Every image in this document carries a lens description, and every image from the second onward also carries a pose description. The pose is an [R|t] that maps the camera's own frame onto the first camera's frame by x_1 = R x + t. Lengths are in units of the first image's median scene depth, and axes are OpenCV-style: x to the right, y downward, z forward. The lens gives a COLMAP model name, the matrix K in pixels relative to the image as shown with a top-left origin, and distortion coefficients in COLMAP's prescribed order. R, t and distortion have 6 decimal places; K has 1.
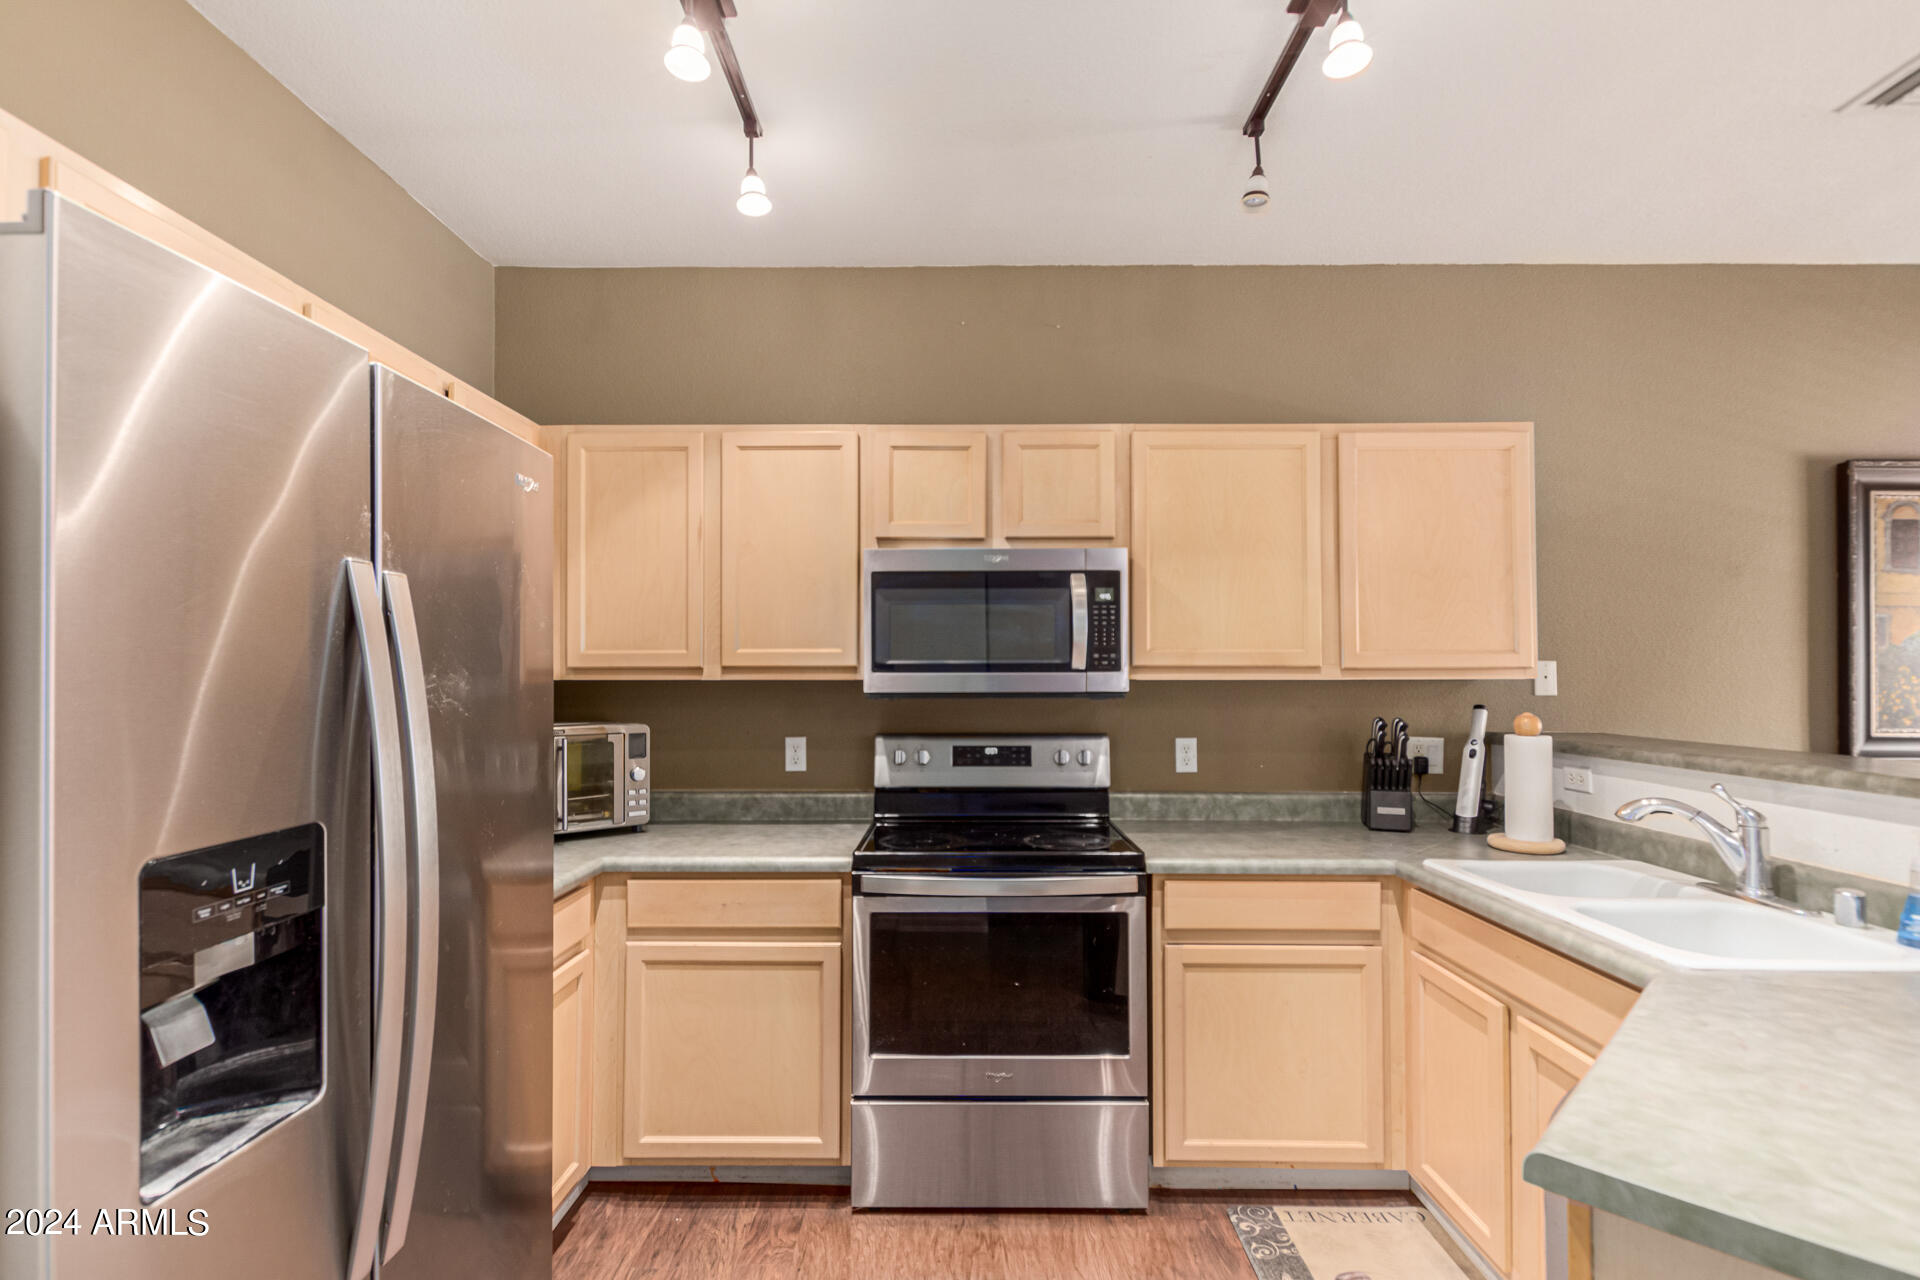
lens RADIAL K [[888.0, 0, 955.3], [0, 888.0, 643.3], [0, 0, 1]] dist [0.000859, -0.000962]
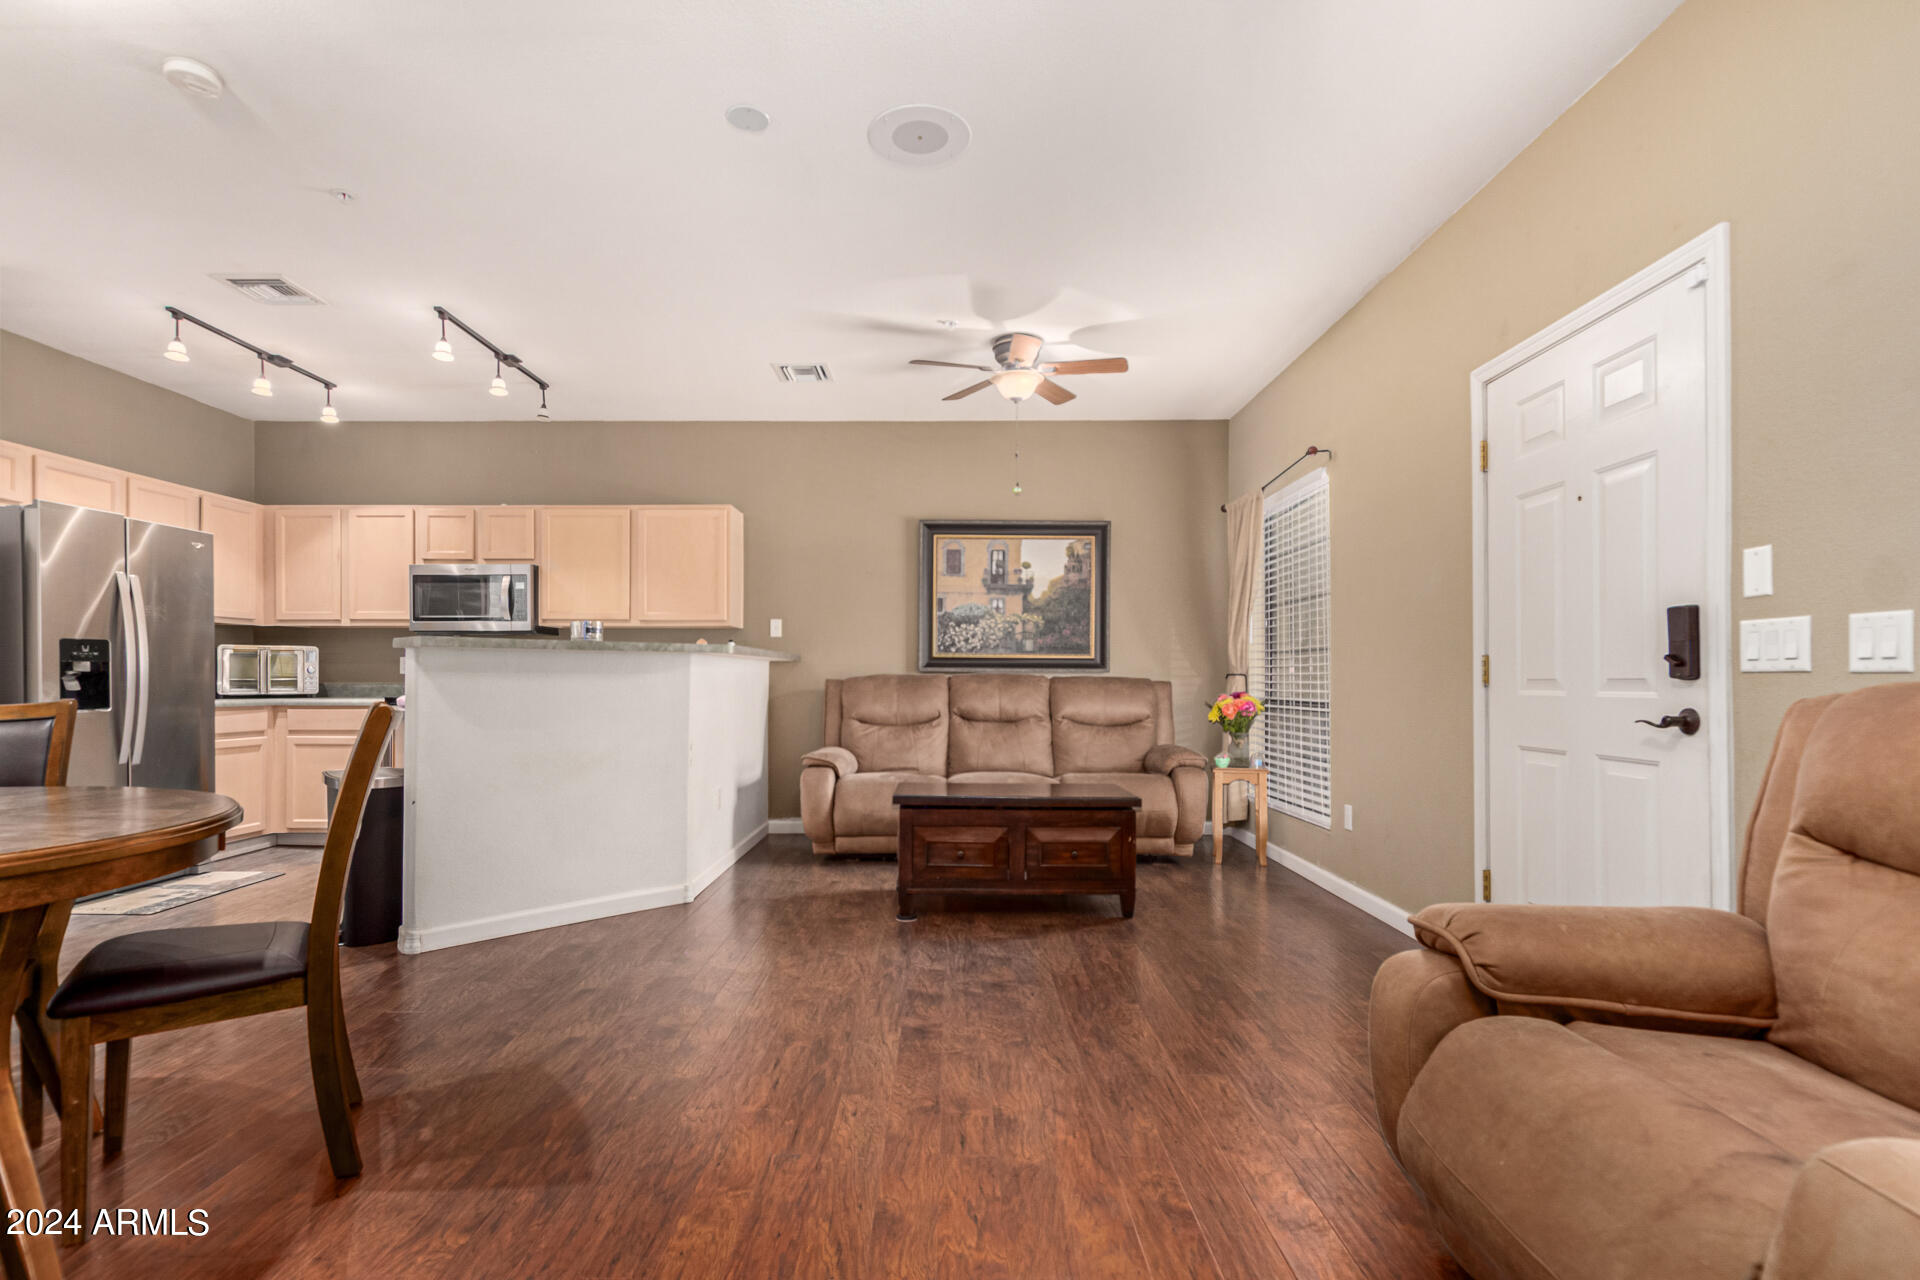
lens RADIAL K [[901.3, 0, 933.8], [0, 901.3, 662.9], [0, 0, 1]] dist [0.002515, 0.000537]
pose [[0.999998, 0.001791, -0.000540, 1.174858], [-0.001780, 0.999803, 0.019753, 0.088078], [0.000575, -0.019752, 0.999805, -1.197947]]
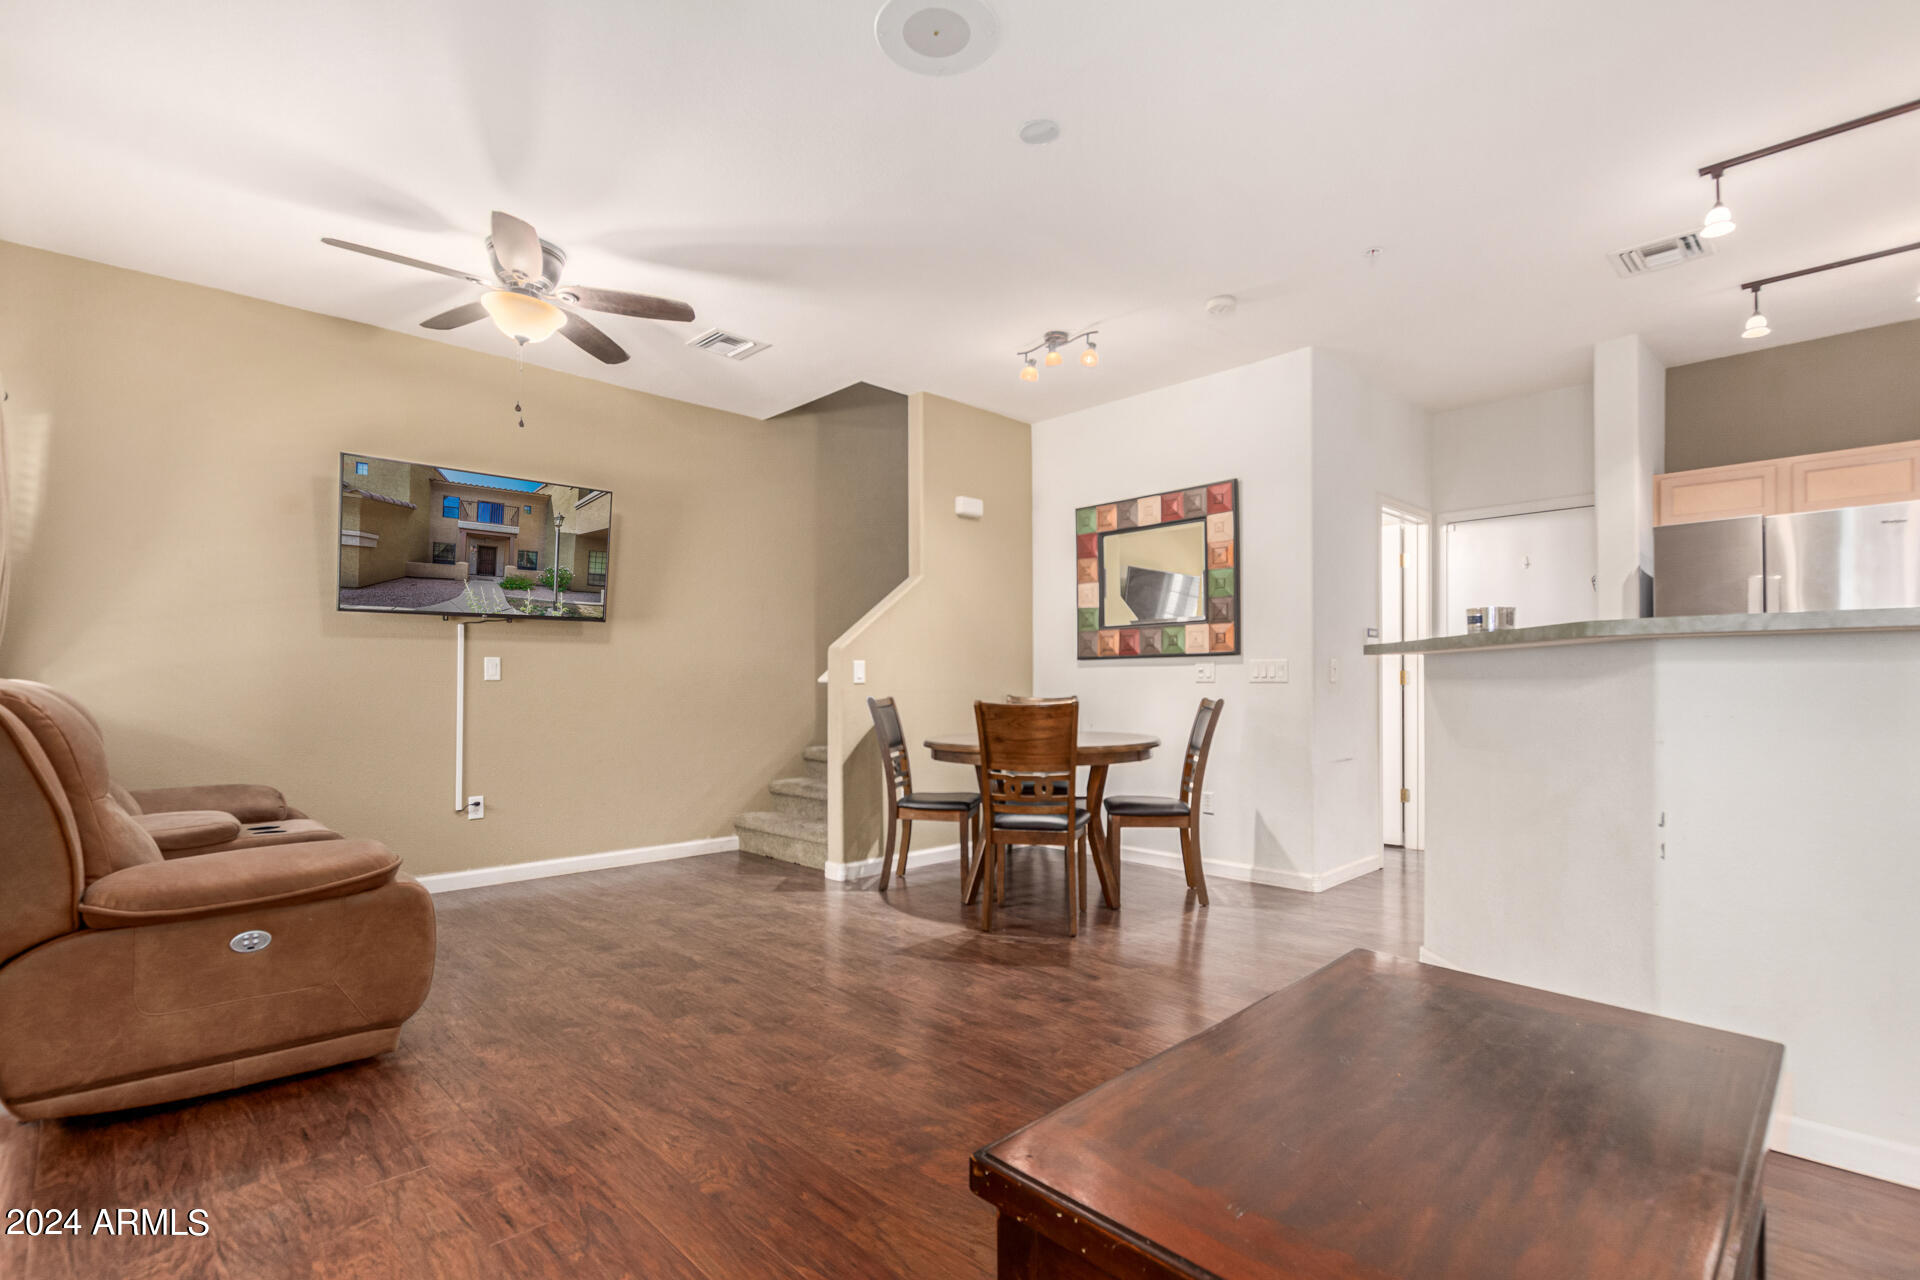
lens RADIAL K [[912.6, 0, 961.5], [0, 912.6, 697.7], [0, 0, 1]] dist [-0.000639, -0.000319]
pose [[-0.707312, 0.008999, -0.706845, 1.793386], [0.026928, 0.999536, -0.014221, 0.155252], [0.706389, -0.029093, -0.707226, 0.579772]]
